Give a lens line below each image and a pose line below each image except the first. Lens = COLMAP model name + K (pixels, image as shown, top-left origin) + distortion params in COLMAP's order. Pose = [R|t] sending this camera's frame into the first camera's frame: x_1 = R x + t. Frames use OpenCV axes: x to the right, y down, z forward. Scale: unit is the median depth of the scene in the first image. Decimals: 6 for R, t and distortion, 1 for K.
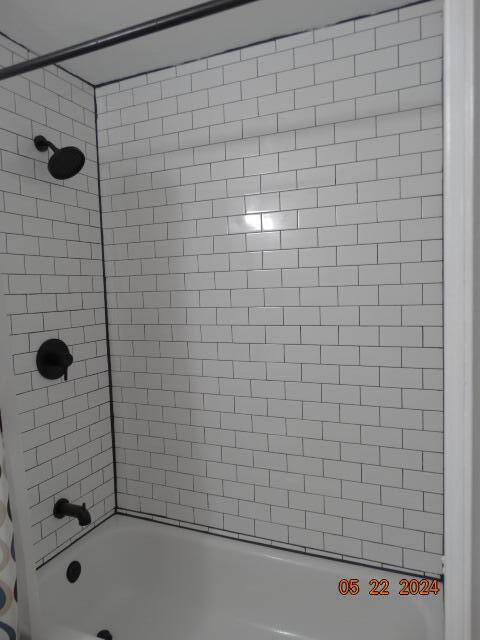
lens RADIAL K [[452.6, 0, 238.2], [0, 452.6, 322.6], [0, 0, 1]] dist [-0.001067, 0.017625]
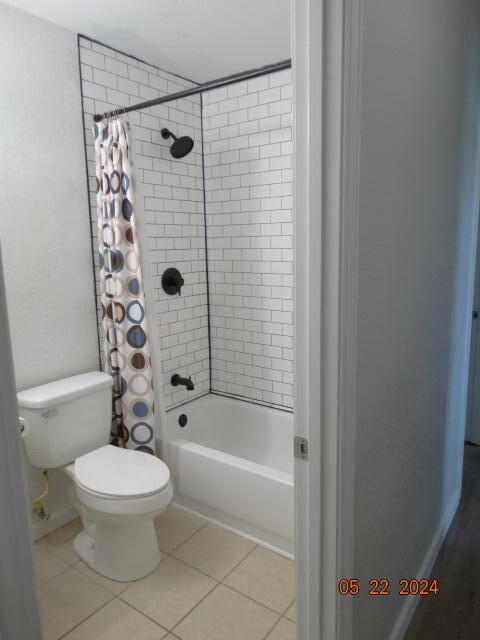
lens RADIAL K [[452.6, 0, 239.4], [0, 452.6, 318.4], [0, 0, 1]] dist [-0.001067, 0.017625]
pose [[0.976834, 0.044607, -0.209299, 0.121217], [-0.024510, 0.994919, 0.097649, 0.046726], [0.212591, -0.090257, 0.972964, -0.392870]]
